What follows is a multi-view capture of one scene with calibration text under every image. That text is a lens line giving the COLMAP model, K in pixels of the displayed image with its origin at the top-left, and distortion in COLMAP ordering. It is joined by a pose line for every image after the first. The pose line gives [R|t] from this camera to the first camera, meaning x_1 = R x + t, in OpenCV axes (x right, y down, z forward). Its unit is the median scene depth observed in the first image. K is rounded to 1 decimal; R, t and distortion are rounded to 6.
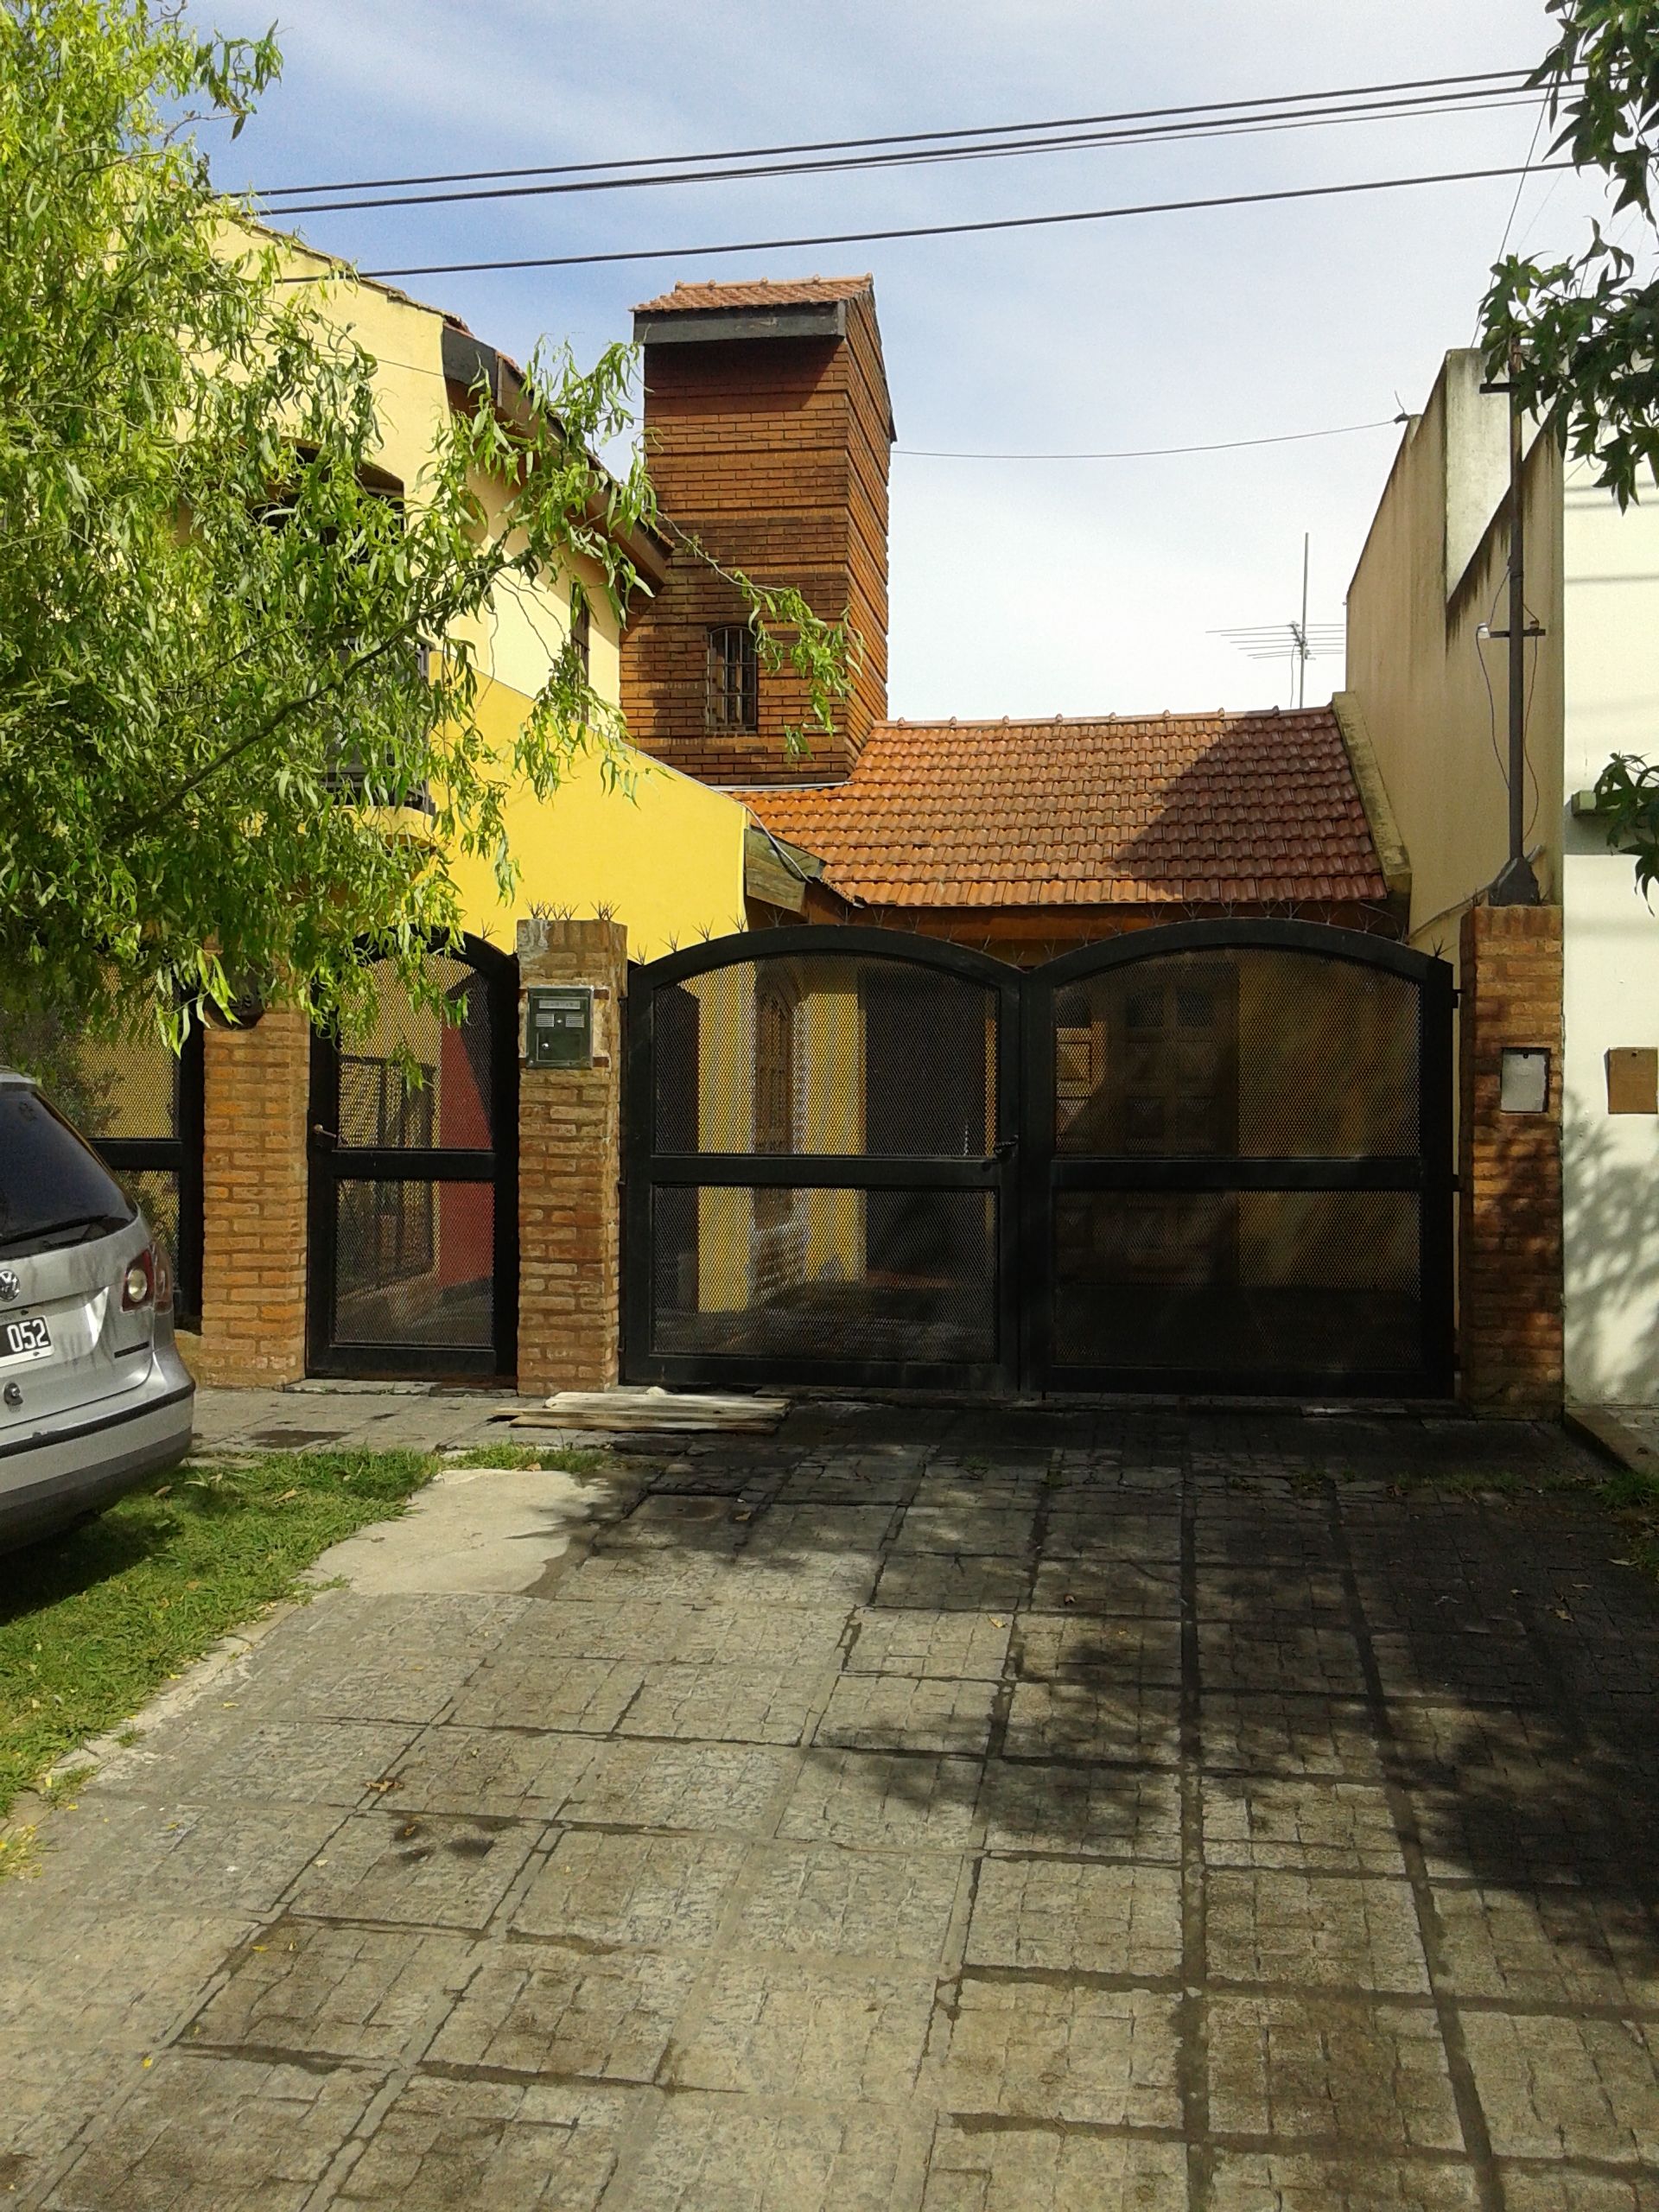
lens RADIAL K [[2015.7, 0, 829.5], [0, 2015.7, 1106.0], [0, 0, 1]] dist [0.100308, -0.248709]
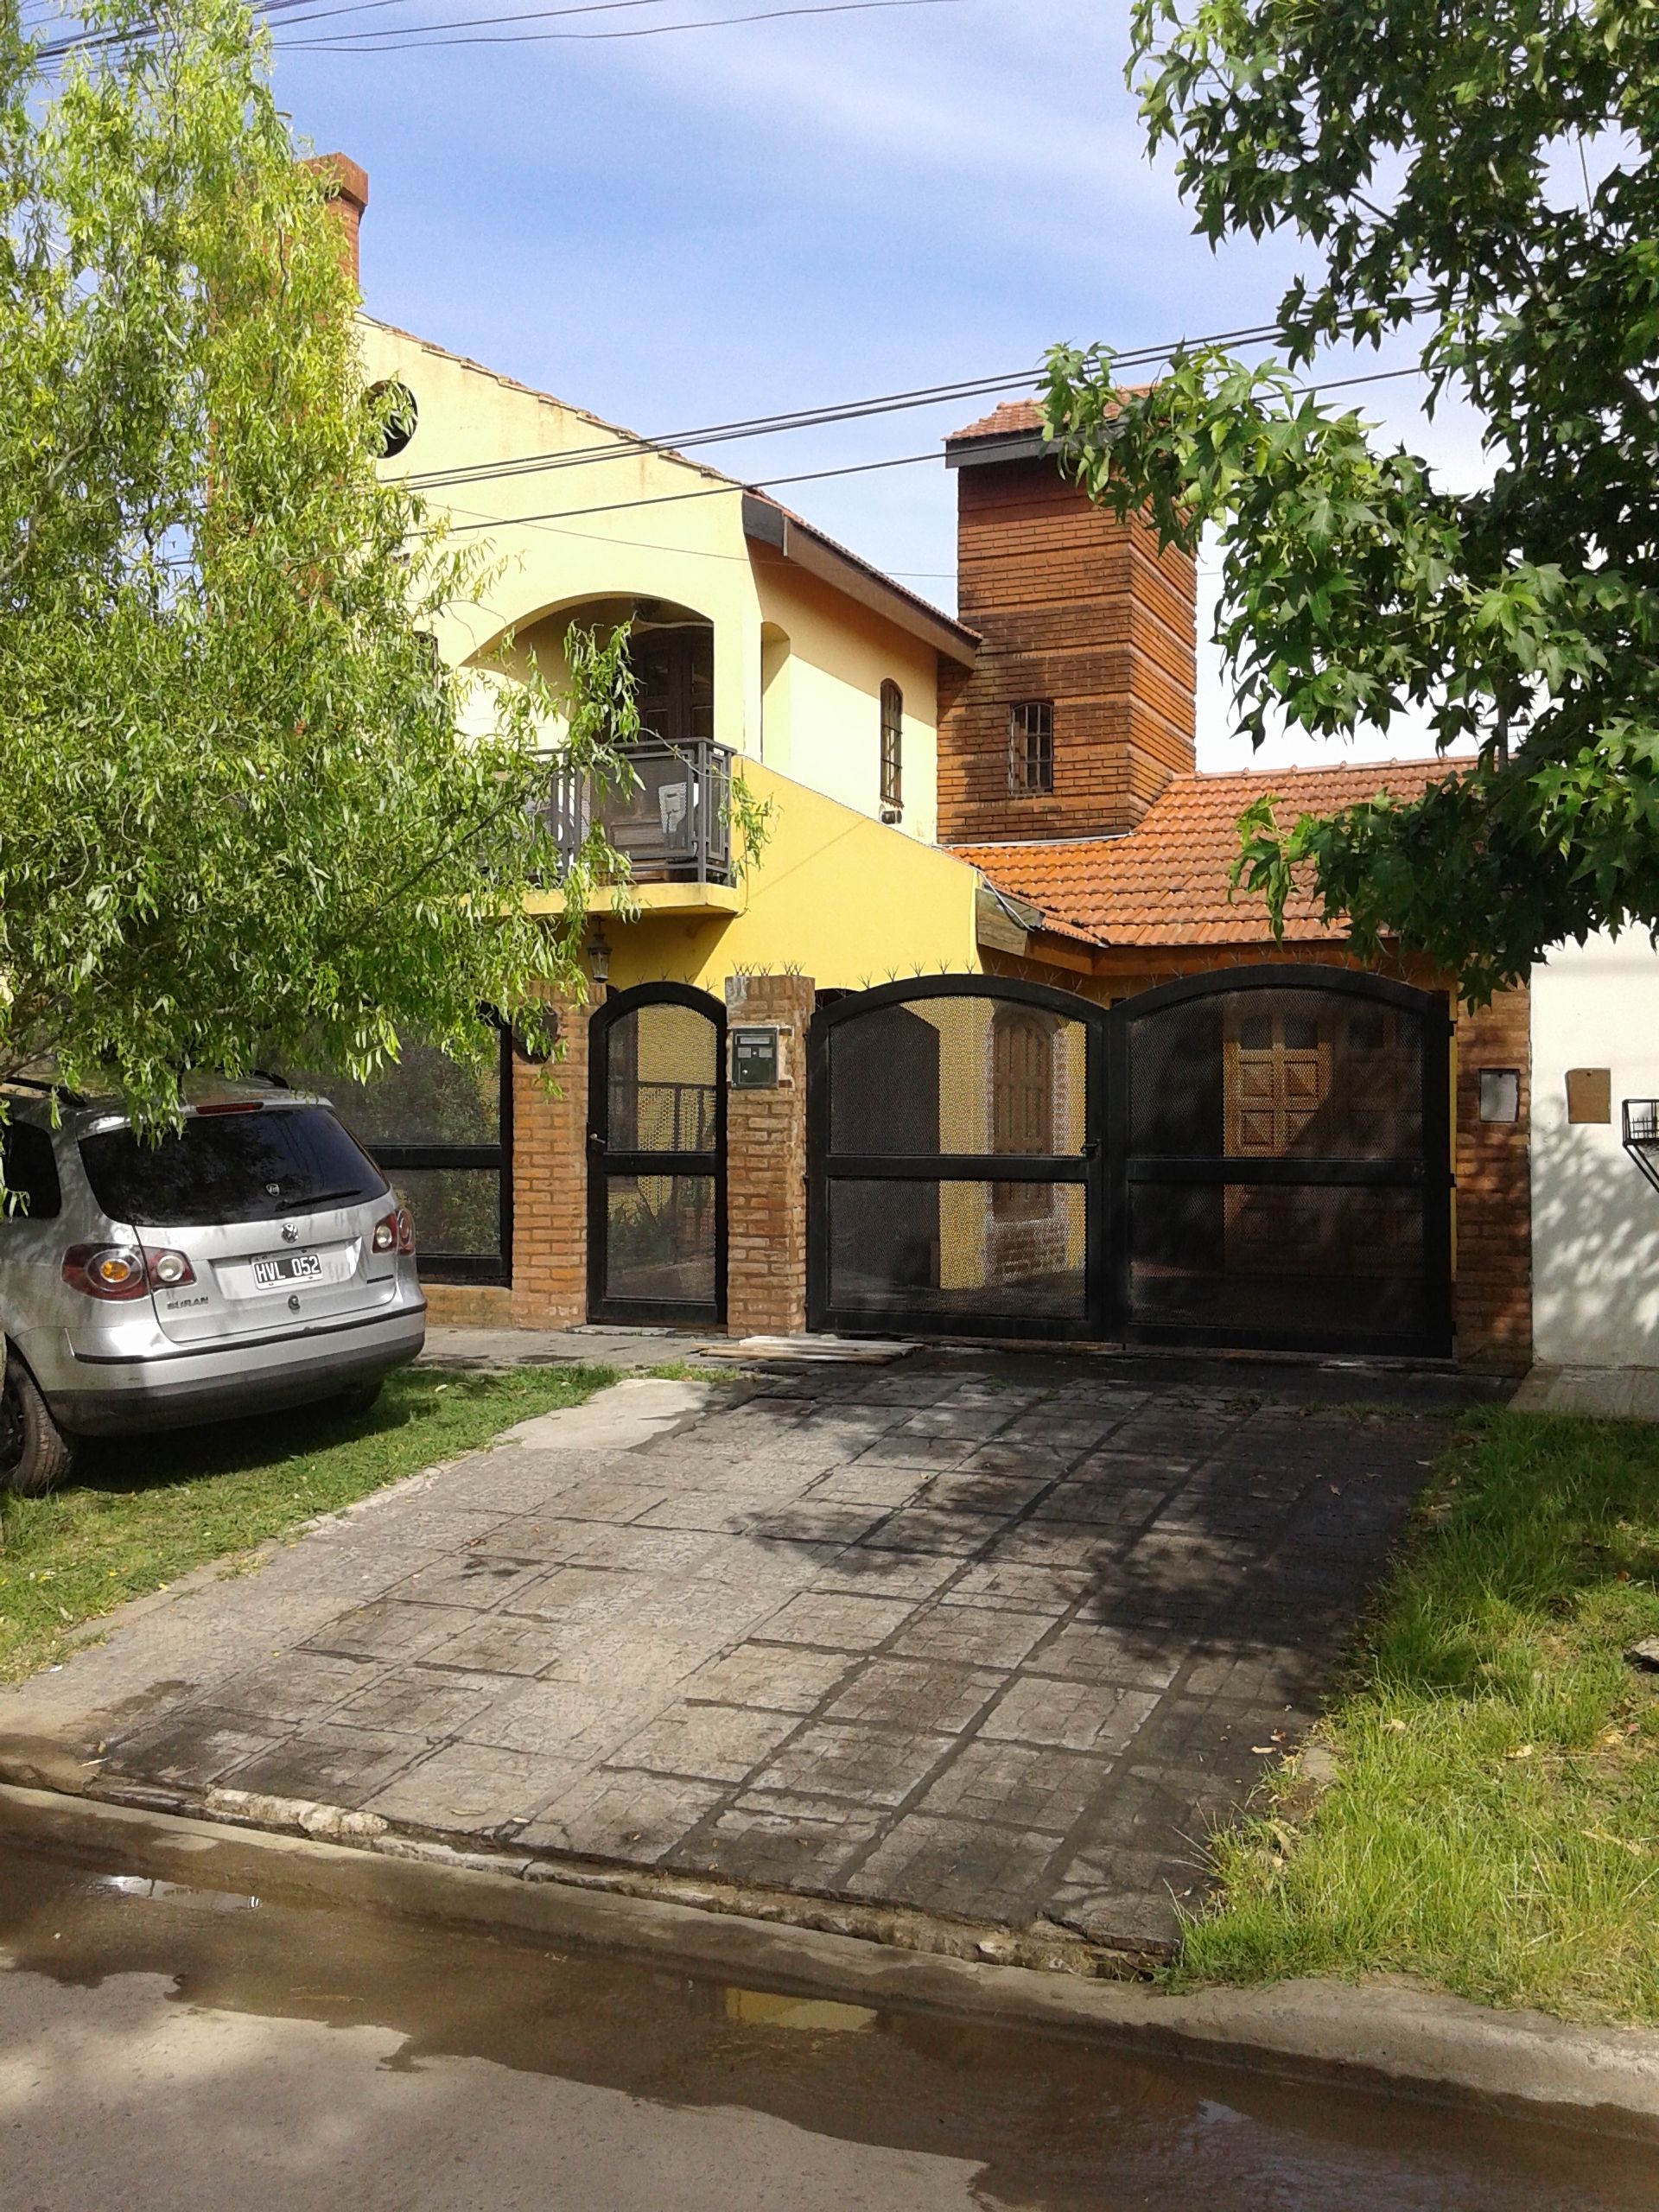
lens RADIAL K [[2063.0, 0, 829.5], [0, 2063.0, 1106.0], [0, 0, 1]] dist [0.200582, -0.403512]
pose [[0.962735, -0.010684, -0.270235, 0.275758], [0.008147, 0.999912, -0.010507, 0.006809], [0.270323, 0.007914, 0.962737, -0.279409]]
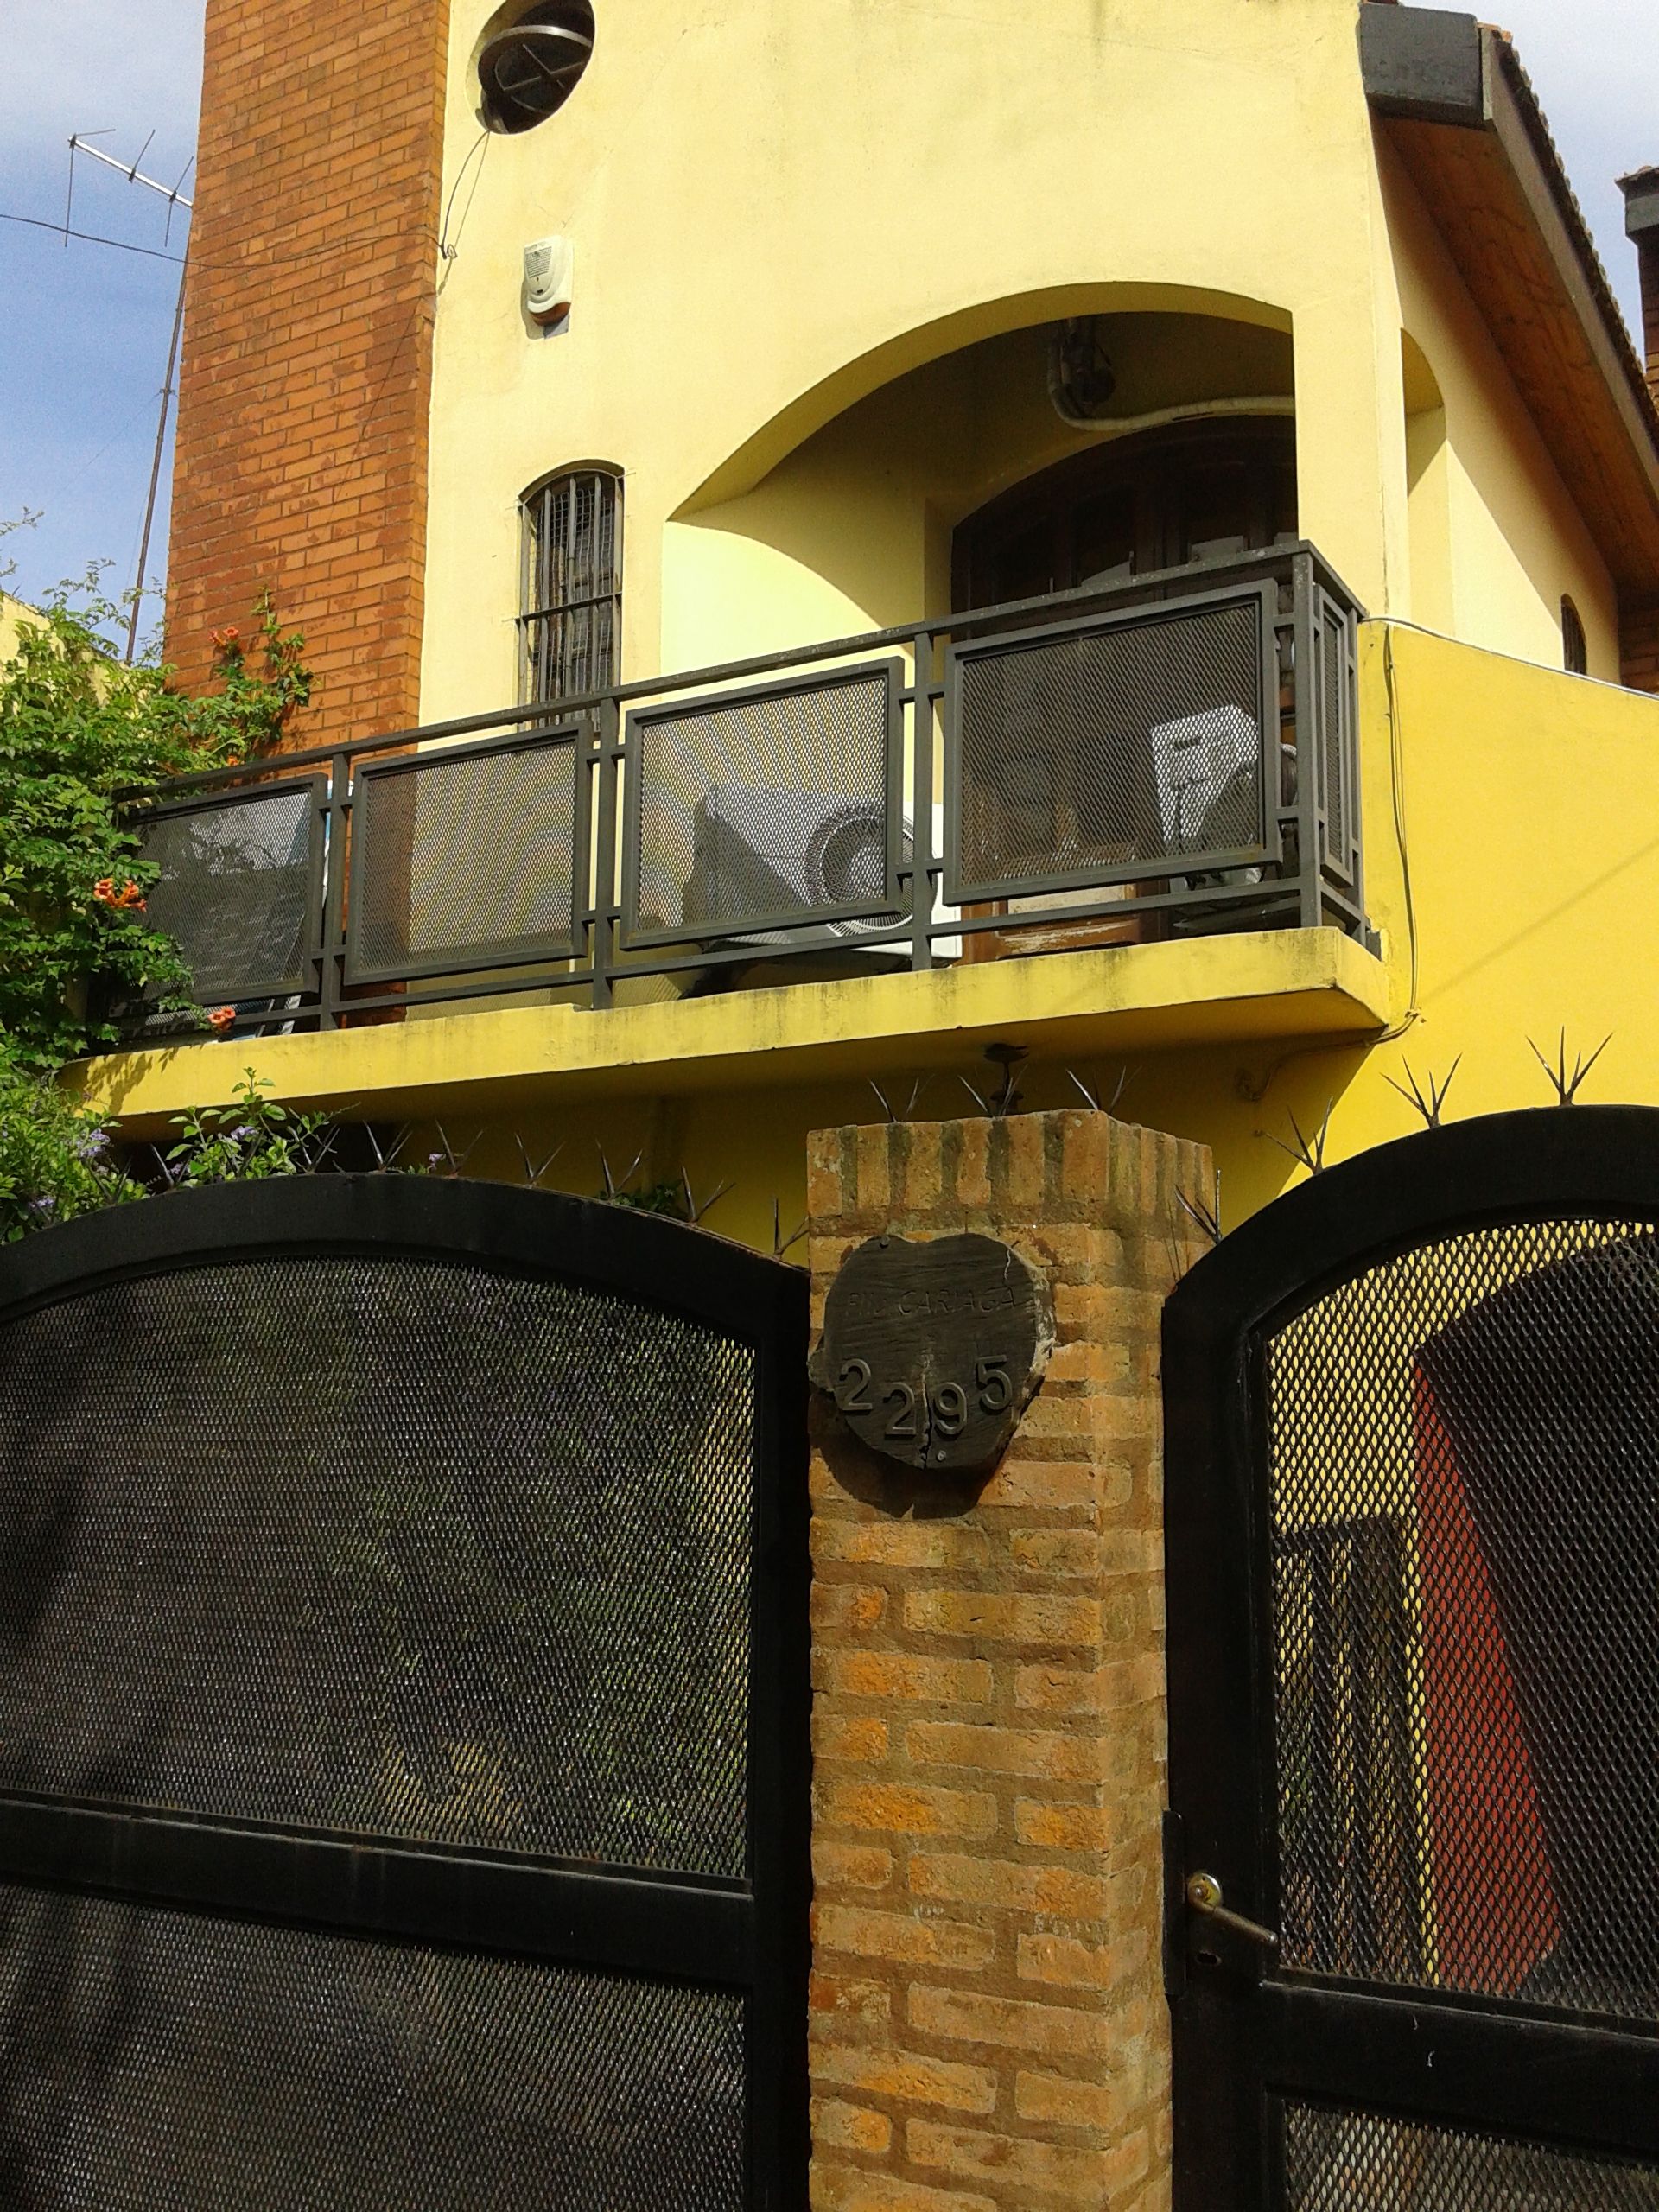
lens RADIAL K [[2015.7, 0, 829.5], [0, 2015.7, 1106.0], [0, 0, 1]] dist [0.100308, -0.248709]
pose [[0.924702, -0.065094, -0.375086, -0.198077], [0.004828, 0.987199, -0.159421, -0.050838], [0.380662, 0.145606, 0.913179, 0.747910]]
